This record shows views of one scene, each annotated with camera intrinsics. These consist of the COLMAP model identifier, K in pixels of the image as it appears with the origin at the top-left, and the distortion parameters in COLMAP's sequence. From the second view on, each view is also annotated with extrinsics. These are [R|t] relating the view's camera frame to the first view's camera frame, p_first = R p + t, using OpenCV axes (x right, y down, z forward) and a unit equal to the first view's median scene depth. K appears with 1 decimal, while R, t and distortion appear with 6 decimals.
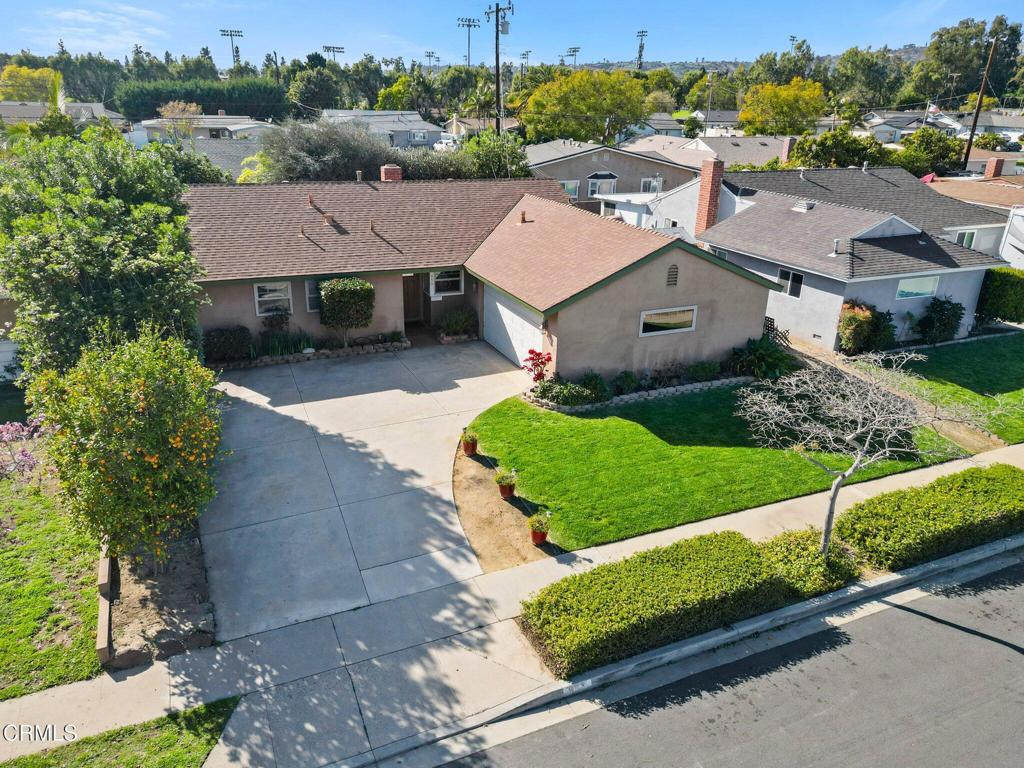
lens RADIAL K [[753.9, 0, 515.7], [0, 753.9, 382.3], [0, 0, 1]] dist [0.080070, -0.086715]
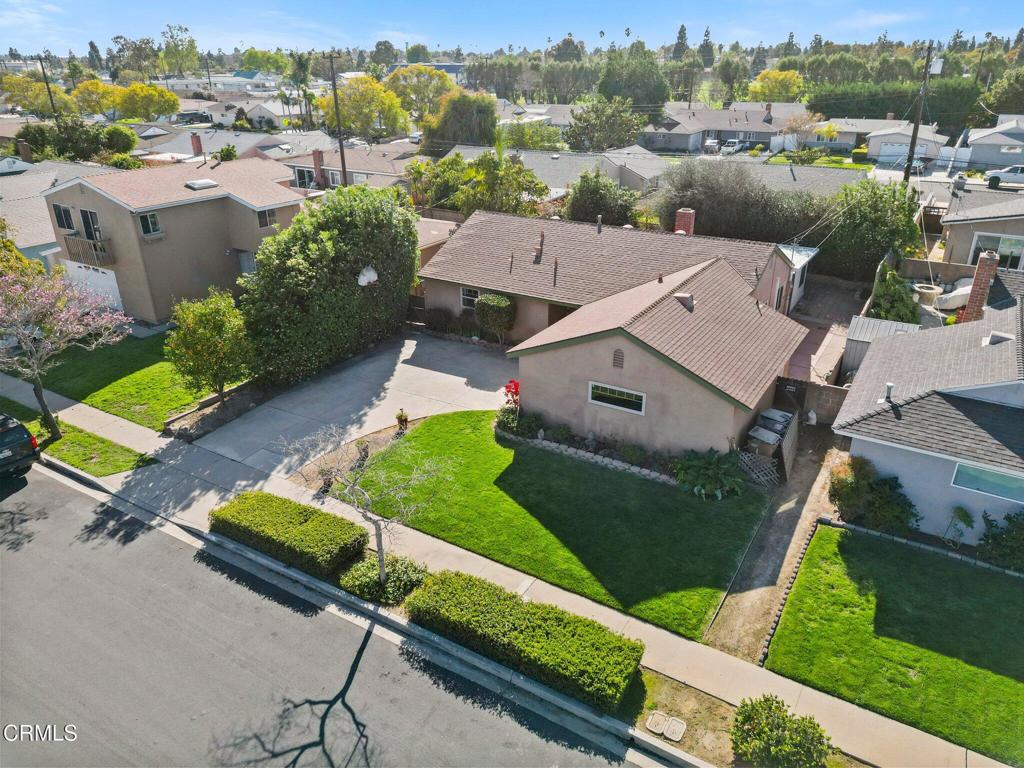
lens RADIAL K [[716.3, 0, 516.8], [0, 716.3, 381.3], [0, 0, 1]] dist [0.073258, -0.063925]
pose [[0.555961, 0.313832, -0.769686, 1.060448], [-0.281471, 0.942359, 0.180924, -0.291386], [0.782100, 0.116058, 0.612250, 0.293200]]
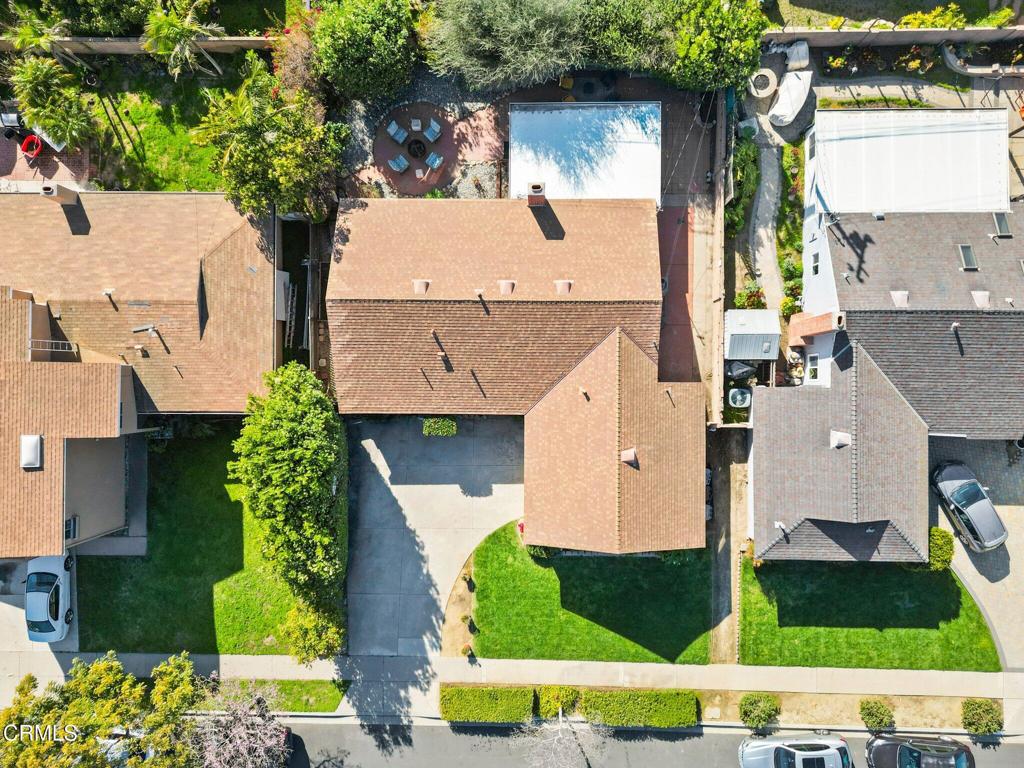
lens RADIAL K [[723.3, 0, 515.2], [0, 723.3, 379.0], [0, 0, 1]] dist [0.070559, -0.063987]
pose [[0.904464, 0.422266, -0.060301, -0.044355], [-0.099709, 0.346753, 0.932642, -1.895893], [0.414732, -0.837528, 0.355730, 0.759170]]
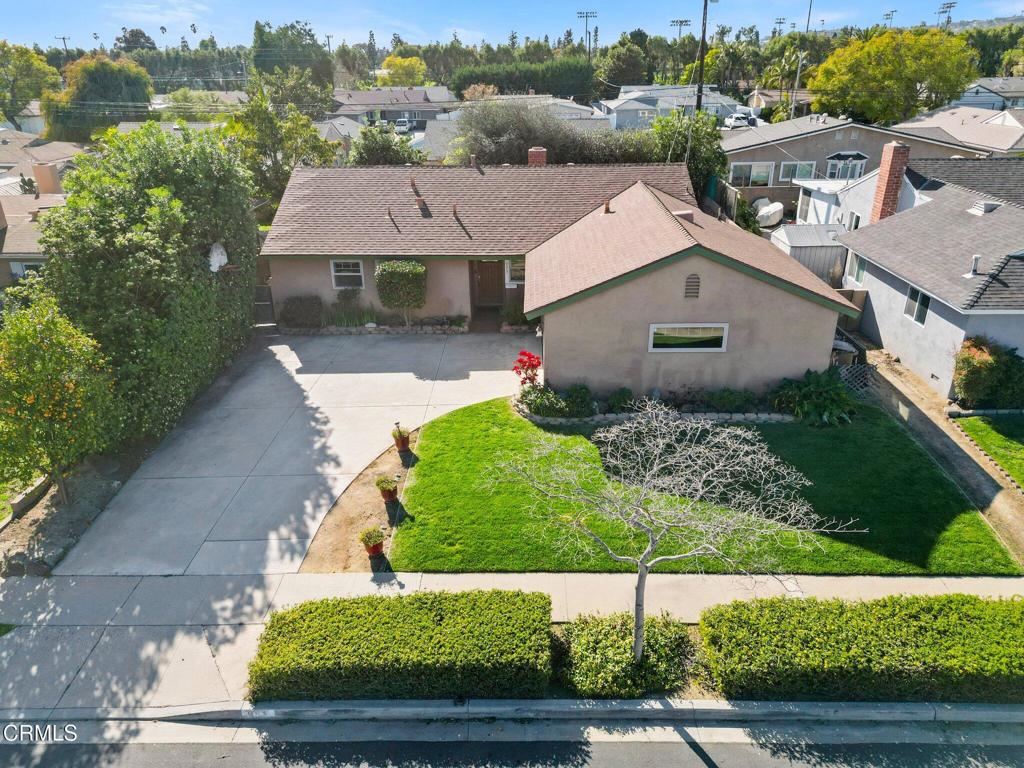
lens RADIAL K [[723.3, 0, 515.2], [0, 723.3, 379.0], [0, 0, 1]] dist [0.070559, -0.063987]
pose [[0.900942, 0.141295, -0.410291, 0.434149], [-0.124046, 0.989908, 0.068515, -0.077555], [0.415832, -0.010833, 0.909377, 0.181137]]
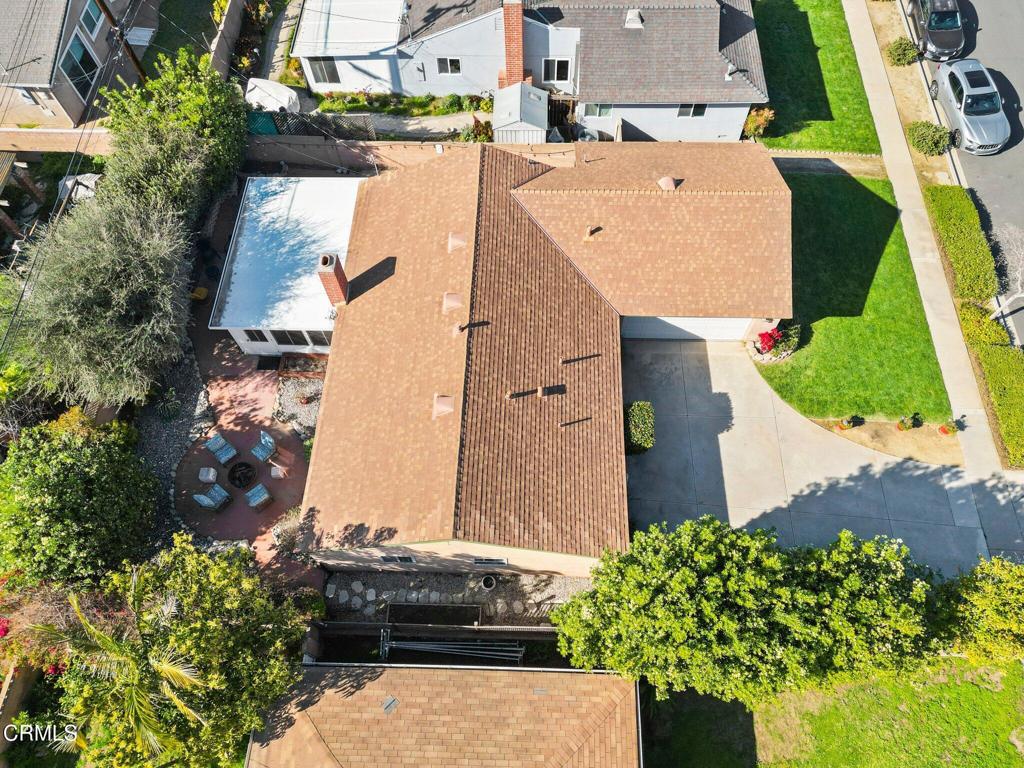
lens RADIAL K [[713.1, 0, 514.7], [0, 713.1, 382.2], [0, 0, 1]] dist [0.077936, -0.073264]
pose [[0.444232, -0.809393, 0.384110, -0.795503], [0.351684, 0.551863, 0.756152, -1.218316], [-0.824000, -0.200822, 0.529806, 0.756522]]
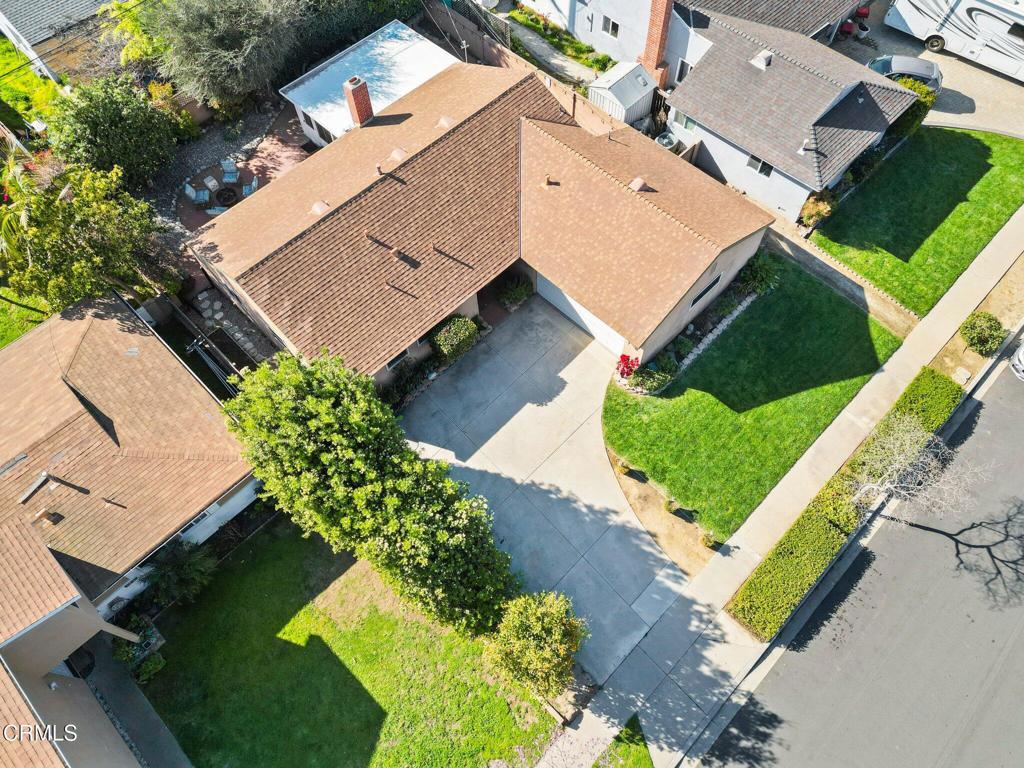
lens RADIAL K [[713.1, 0, 514.7], [0, 713.1, 382.2], [0, 0, 1]] dist [0.077936, -0.073264]
pose [[0.935373, -0.328735, 0.130428, -0.377894], [0.170549, 0.742351, 0.647941, -0.964944], [-0.309824, -0.583822, 0.750440, 0.086430]]
